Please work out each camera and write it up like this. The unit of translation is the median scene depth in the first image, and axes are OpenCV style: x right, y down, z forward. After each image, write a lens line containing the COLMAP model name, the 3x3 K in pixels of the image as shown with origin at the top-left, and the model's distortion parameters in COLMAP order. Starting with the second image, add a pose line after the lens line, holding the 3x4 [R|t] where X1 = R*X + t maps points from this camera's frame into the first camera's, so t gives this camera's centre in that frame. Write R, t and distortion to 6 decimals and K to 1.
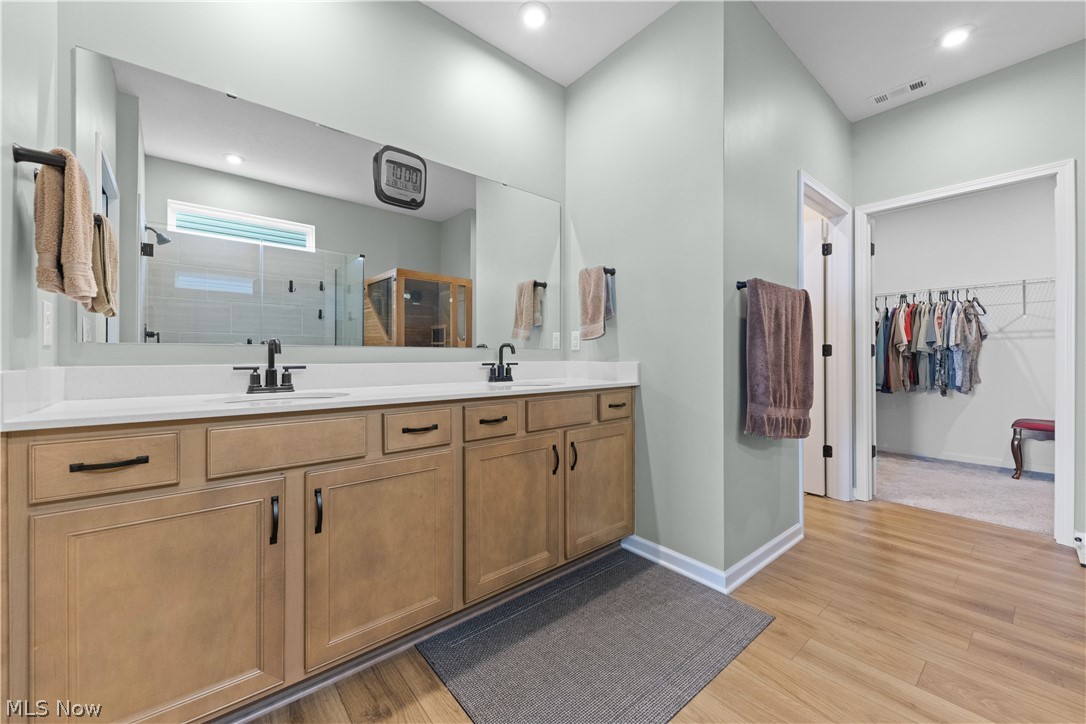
lens RADIAL K [[414.0, 0, 545.3], [0, 414.0, 359.8], [0, 0, 1]] dist [0.005801, -0.002588]
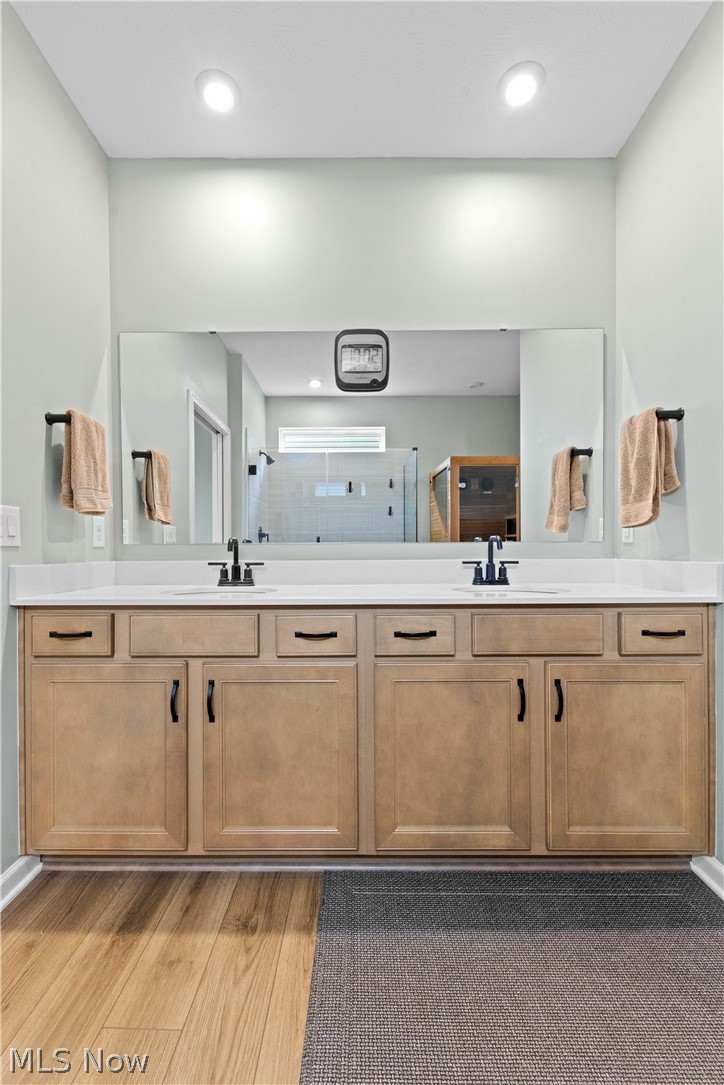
lens RADIAL K [[442.8, 0, 355.3], [0, 442.8, 556.9], [0, 0, 1]] dist [0.005761, -0.004774]
pose [[0.759075, 0.002482, -0.650999, 0.258106], [-0.000808, 0.999996, 0.002870, -0.002980], [0.651003, -0.001653, 0.759073, 0.216177]]
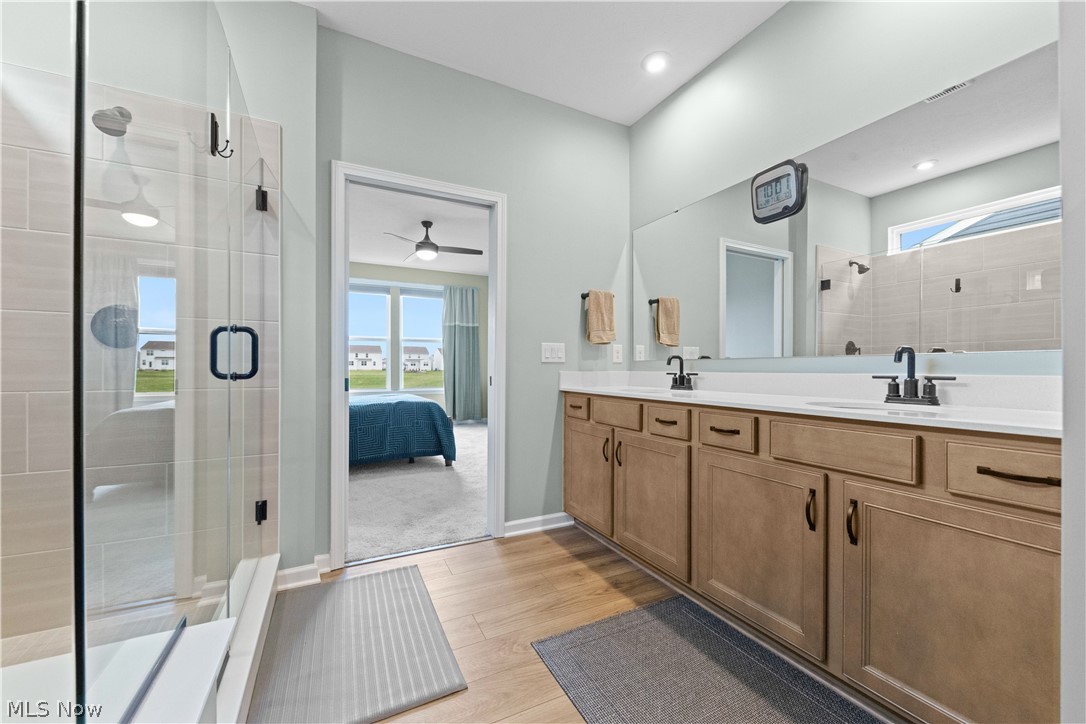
lens RADIAL K [[429.2, 0, 552.5], [0, 429.2, 366.2], [0, 0, 1]] dist [0.002033, -0.002102]
pose [[-0.218080, -0.001851, -0.975929, 0.738203], [-0.006866, 0.999976, -0.000363, -0.003898], [0.975907, 0.006622, -0.218087, 0.628289]]
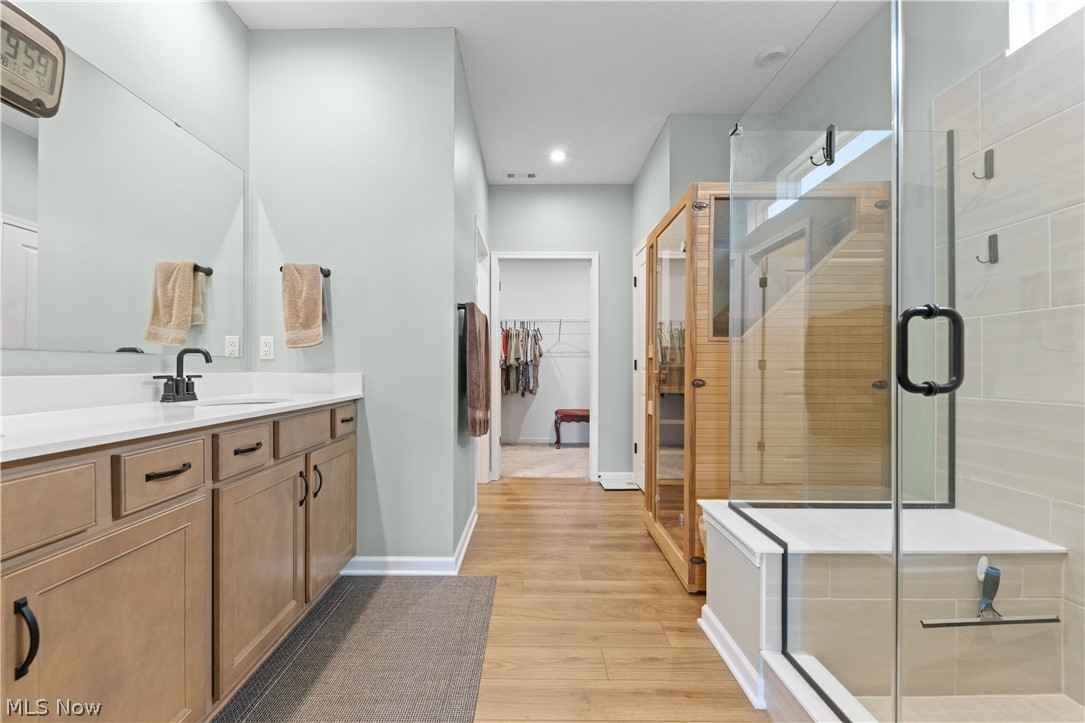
lens RADIAL K [[437.7, 0, 535.9], [0, 437.7, 370.2], [0, 0, 1]] dist [0.004284, -0.001152]
pose [[0.645267, 0.001855, 0.763955, -0.308701], [-0.000684, 0.999998, -0.001850, -0.000155], [-0.763957, 0.000671, 0.645267, 0.045368]]
